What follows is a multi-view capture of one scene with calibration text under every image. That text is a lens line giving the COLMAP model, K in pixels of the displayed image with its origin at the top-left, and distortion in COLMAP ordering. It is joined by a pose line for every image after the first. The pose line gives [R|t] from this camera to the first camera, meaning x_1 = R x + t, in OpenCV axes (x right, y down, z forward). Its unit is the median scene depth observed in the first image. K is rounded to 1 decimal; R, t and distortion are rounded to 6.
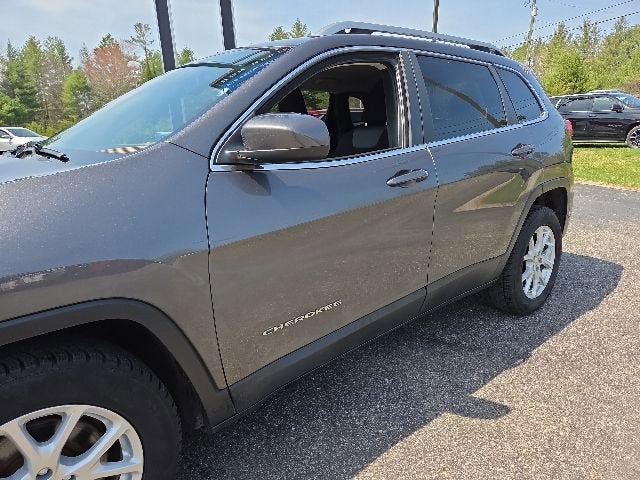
lens RADIAL K [[459.1, 0, 319.8], [0, 459.1, 261.2], [0, 0, 1]] dist [0.011501, 0.003402]
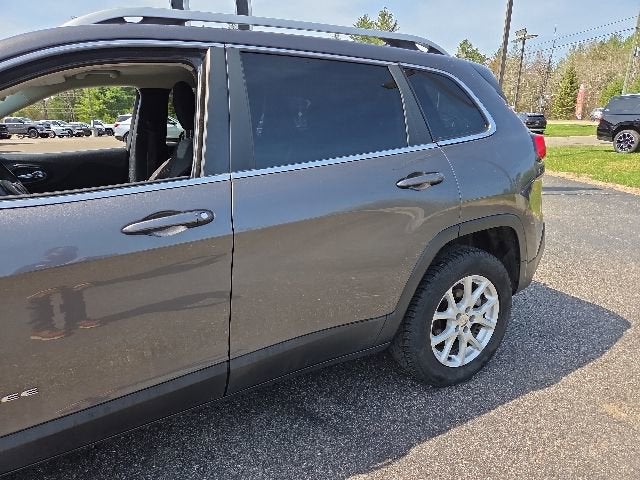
lens RADIAL K [[432.5, 0, 318.9], [0, 432.5, 232.5], [0, 0, 1]] dist [0.039397, 0.001502]
pose [[0.977831, 0.090013, -0.189064, 0.362351], [-0.092219, 0.995735, -0.002887, -0.121185], [0.187997, 0.020258, 0.981961, 0.242691]]
